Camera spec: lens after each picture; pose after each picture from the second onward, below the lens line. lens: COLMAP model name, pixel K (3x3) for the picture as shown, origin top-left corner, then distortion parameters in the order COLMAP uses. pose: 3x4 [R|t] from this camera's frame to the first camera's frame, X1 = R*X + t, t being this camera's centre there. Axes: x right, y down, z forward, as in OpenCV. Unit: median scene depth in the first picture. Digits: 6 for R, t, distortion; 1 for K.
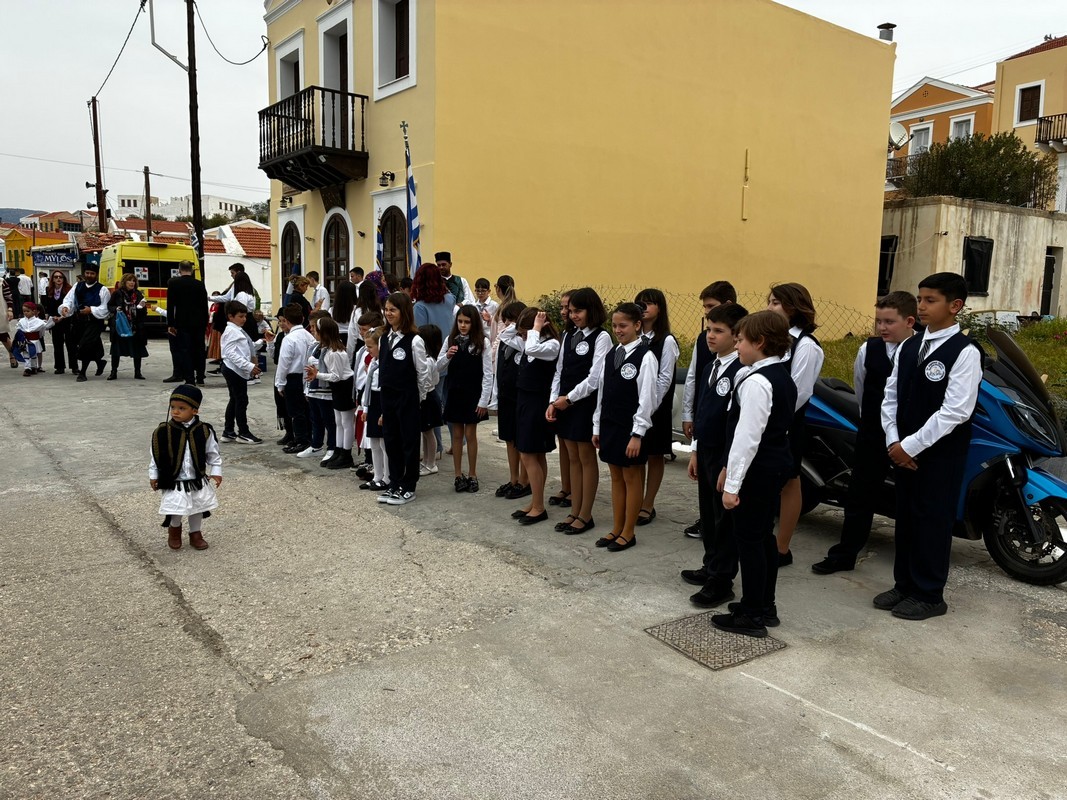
lens RADIAL K [[805.2, 0, 533.5], [0, 805.2, 400.0], [0, 0, 1]] dist [0.033833, -0.040549]
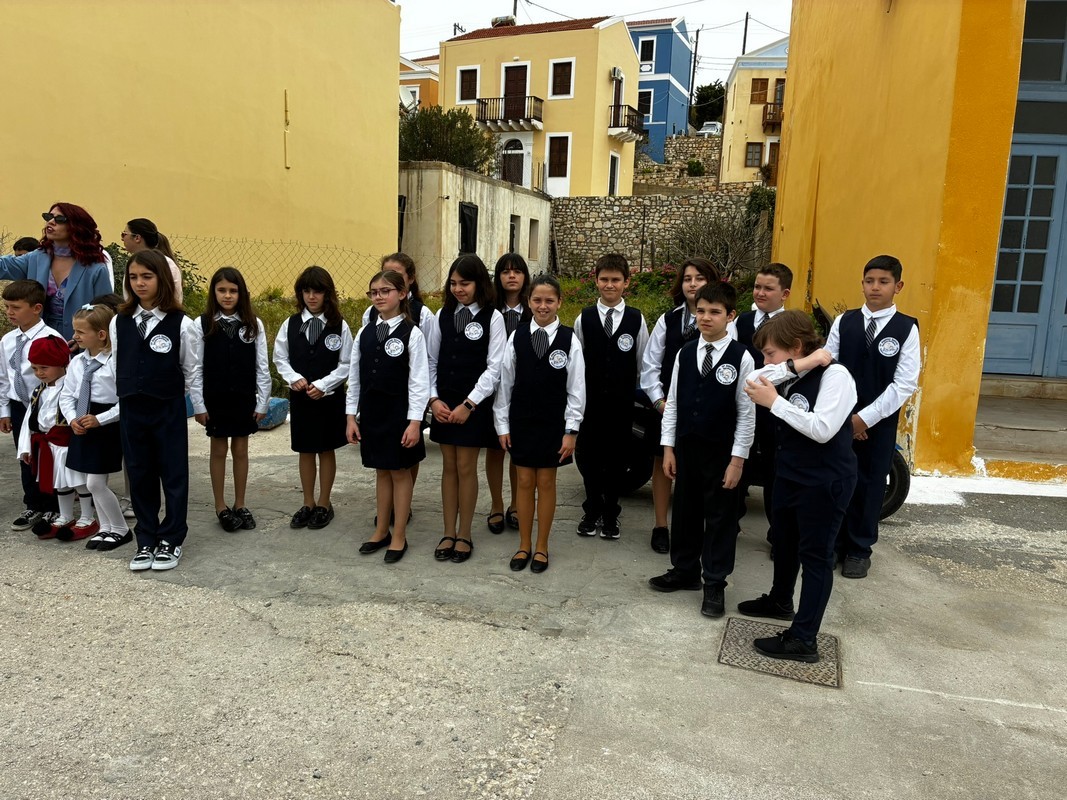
lens RADIAL K [[805.2, 0, 533.5], [0, 805.2, 400.0], [0, 0, 1]] dist [0.033833, -0.040549]
pose [[0.779902, -0.087644, 0.619735, -0.341041], [0.051594, 0.995780, 0.075897, -0.045837], [-0.623772, -0.027218, 0.781133, 0.293088]]
